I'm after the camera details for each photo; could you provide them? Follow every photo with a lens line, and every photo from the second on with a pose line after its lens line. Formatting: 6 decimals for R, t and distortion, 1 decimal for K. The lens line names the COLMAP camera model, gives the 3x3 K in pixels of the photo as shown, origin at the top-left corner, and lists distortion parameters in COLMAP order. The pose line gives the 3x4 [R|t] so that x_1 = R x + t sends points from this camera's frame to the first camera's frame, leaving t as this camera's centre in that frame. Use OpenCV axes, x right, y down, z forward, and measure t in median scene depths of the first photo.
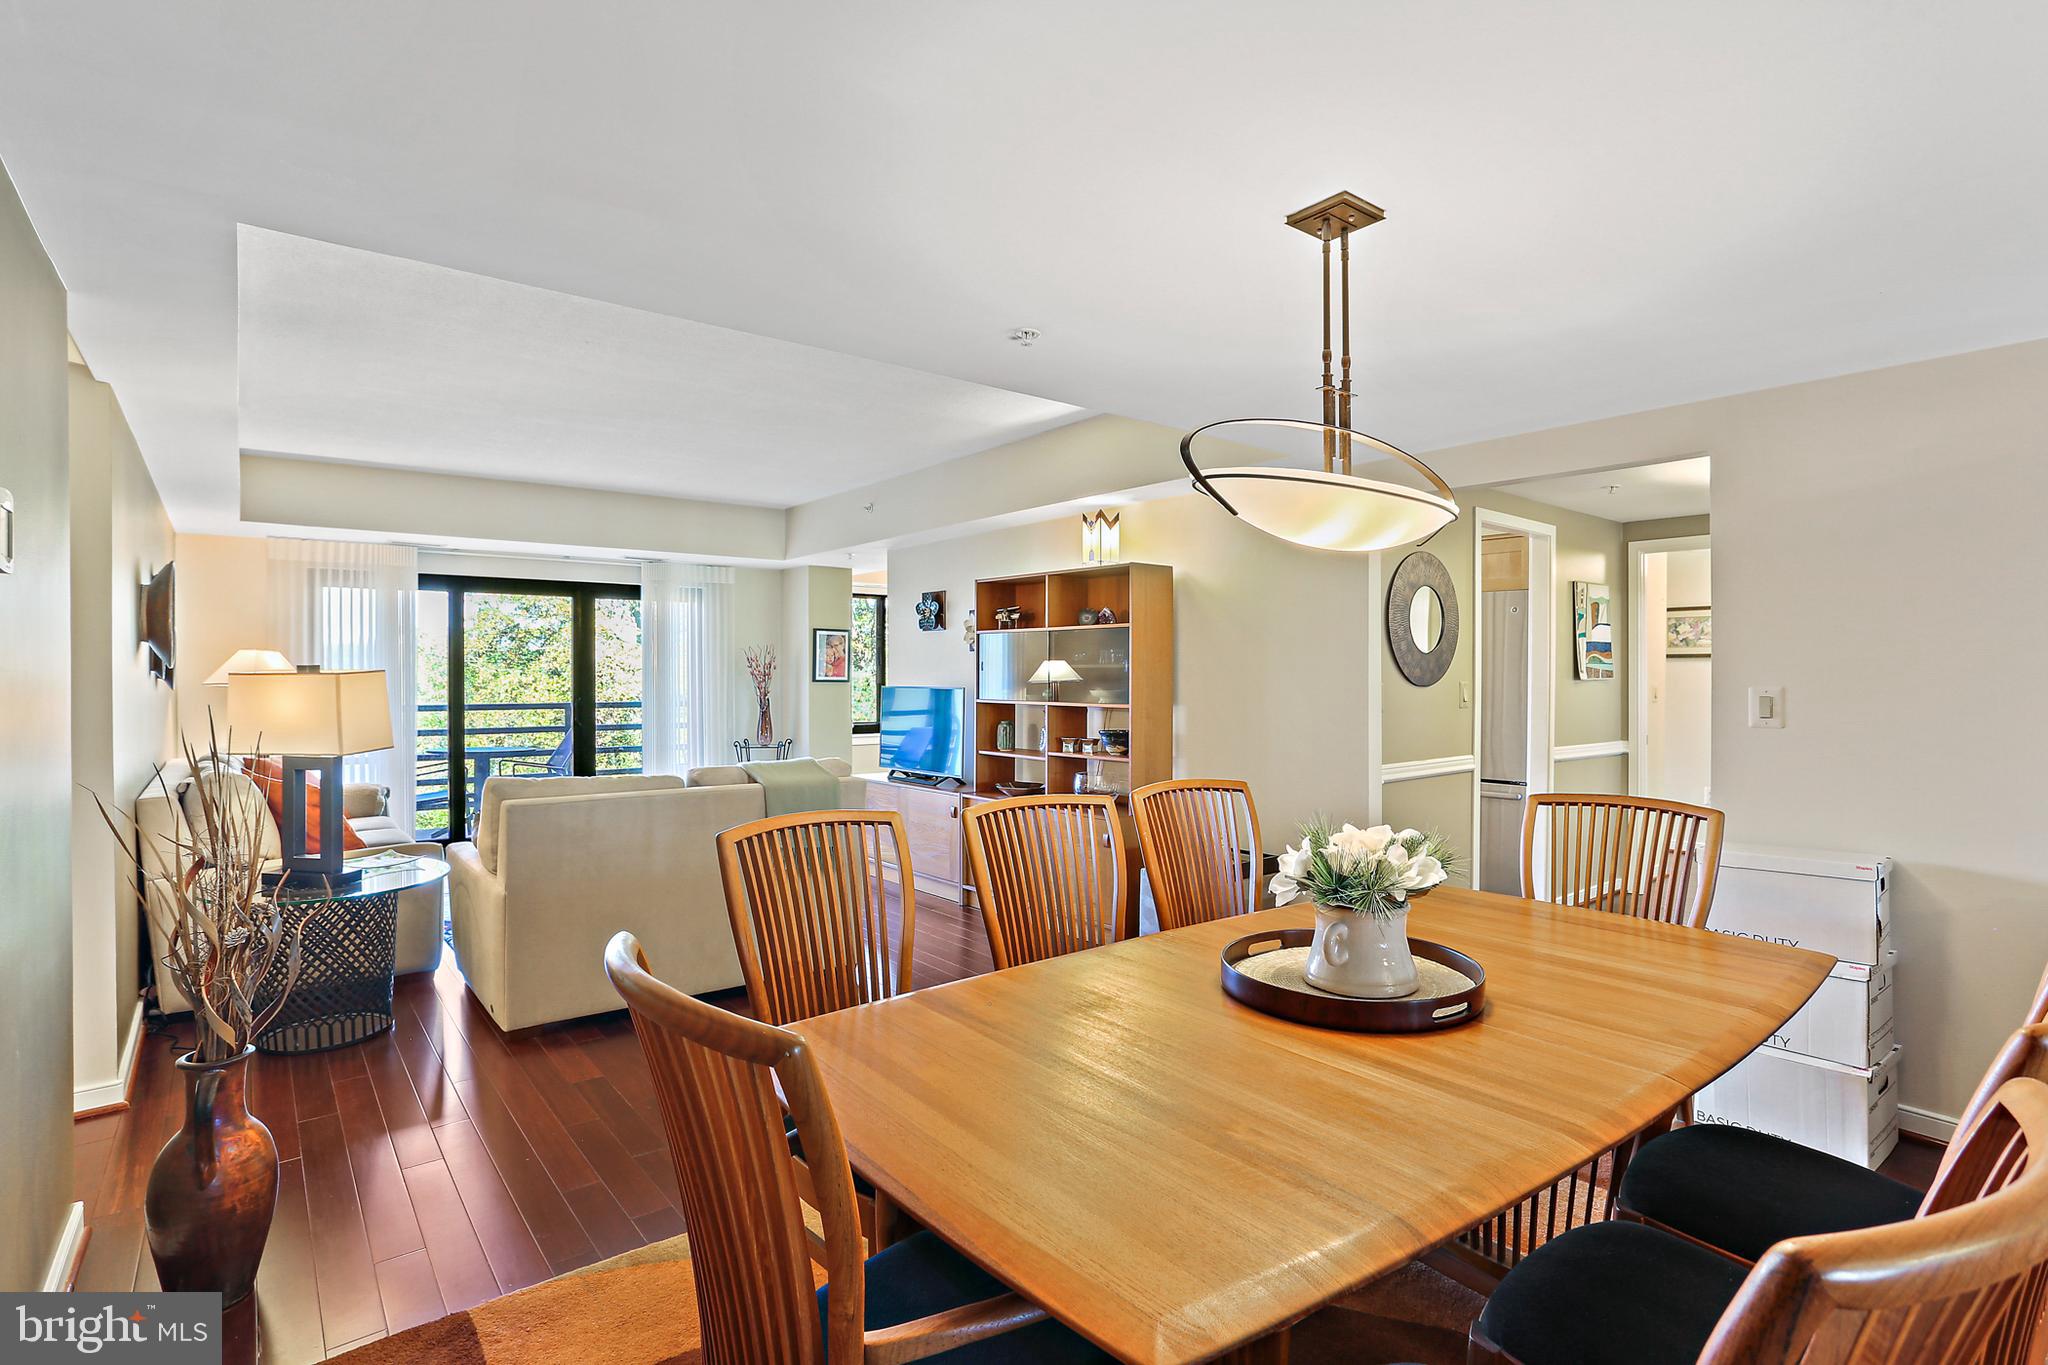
lens RADIAL K [[997.3, 0, 1006.5], [0, 997.3, 676.2], [0, 0, 1]] dist [-0.011484, 0.000266]
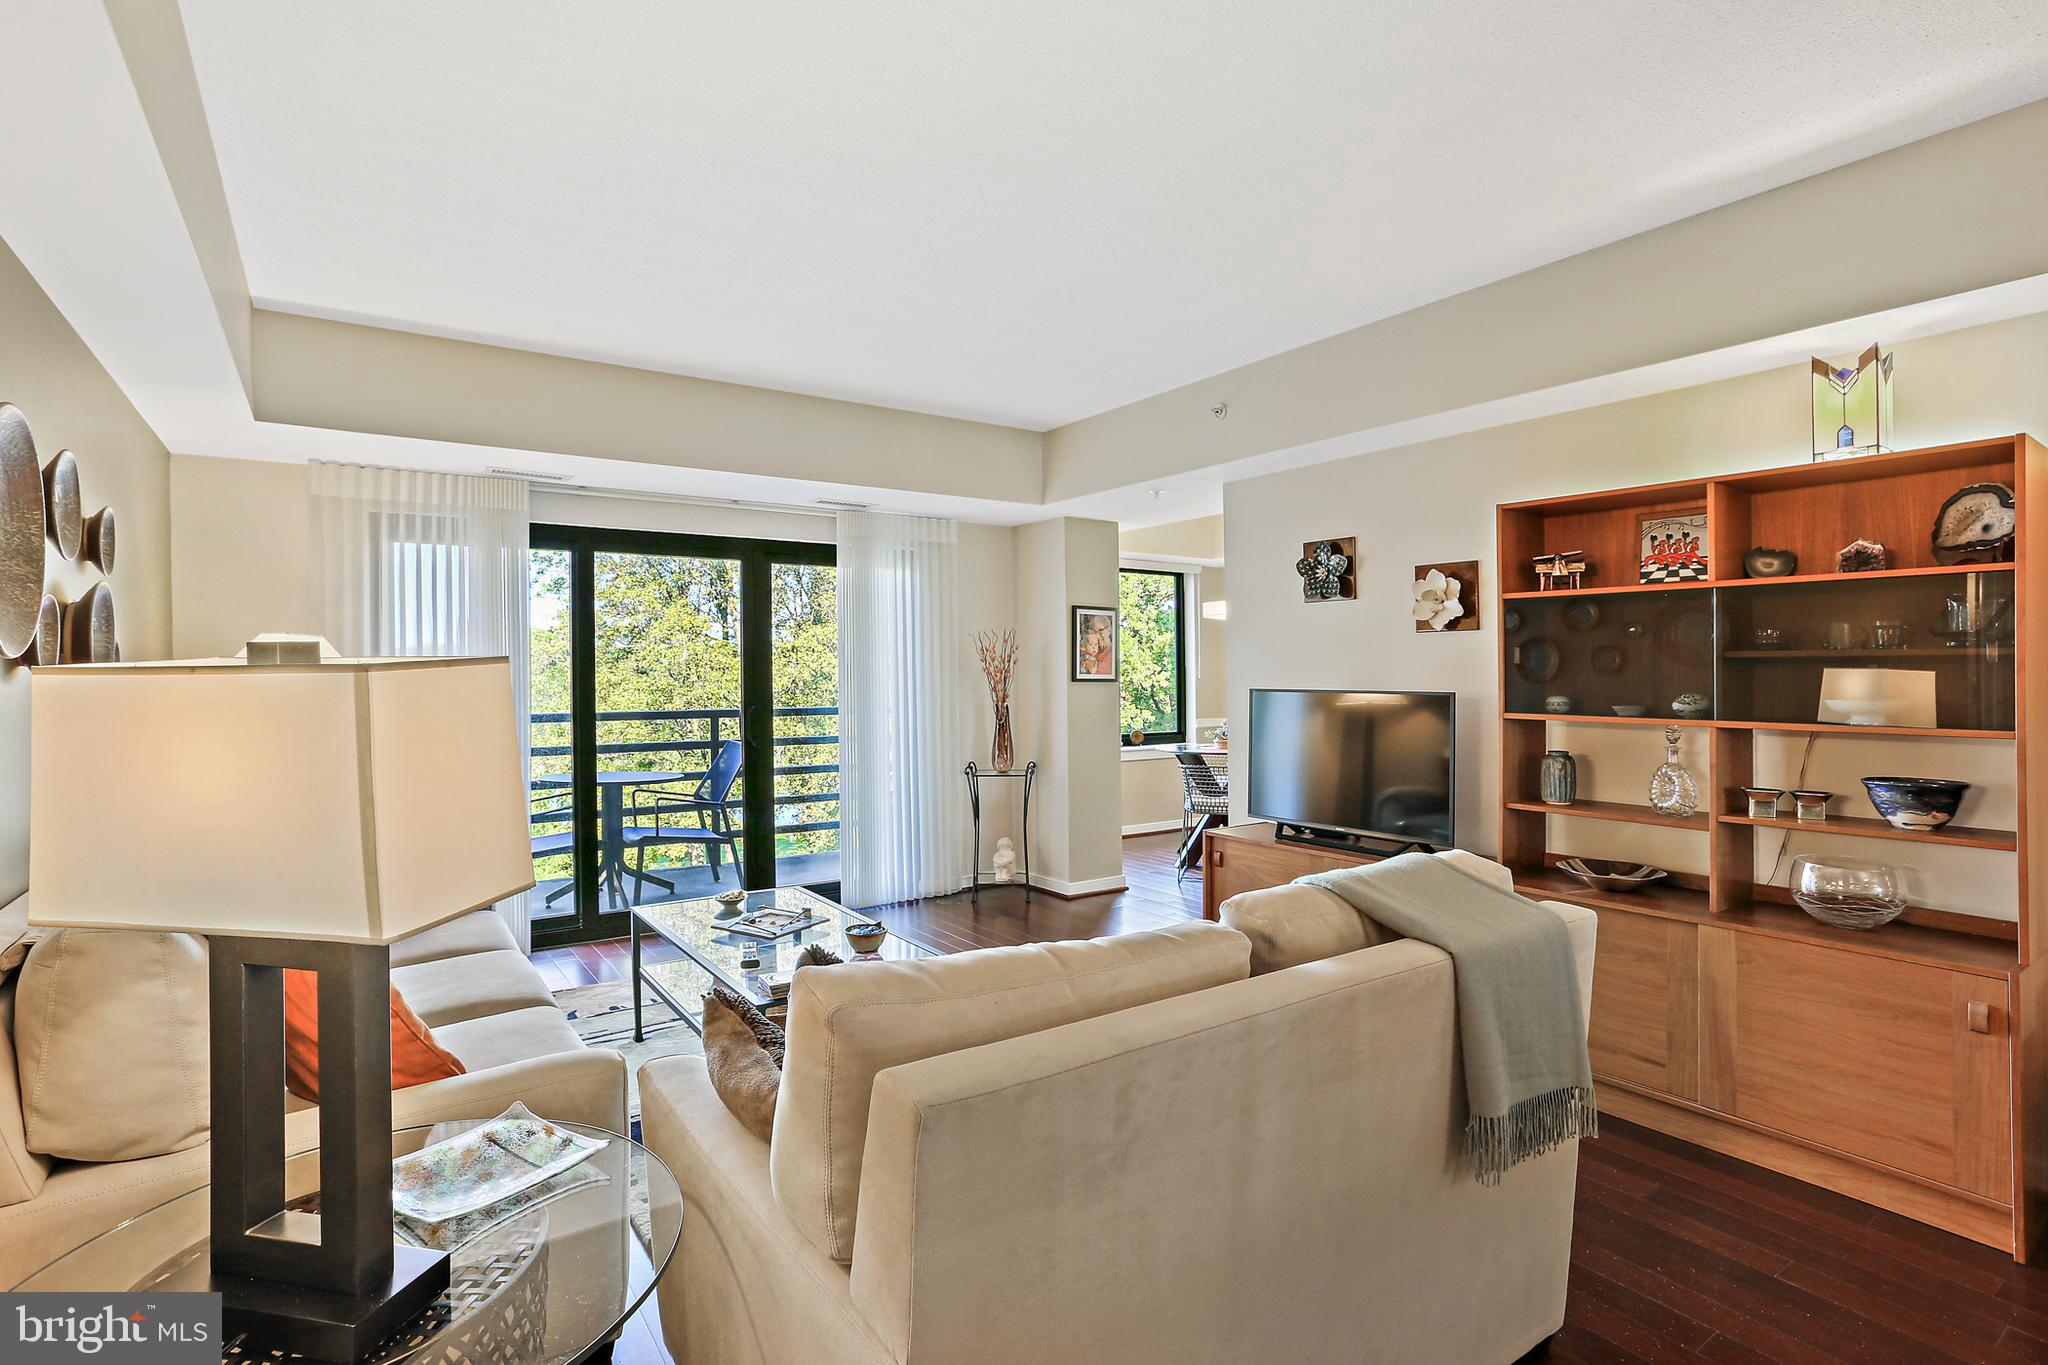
lens RADIAL K [[1044.5, 0, 1072.5], [0, 1044.5, 708.2], [0, 0, 1]] dist [-0.000553, -0.000388]
pose [[0.999115, 0.002109, -0.042005, -0.182141], [-0.000657, 0.999403, 0.034554, -0.000697], [0.042053, -0.034496, 0.998520, 0.283401]]
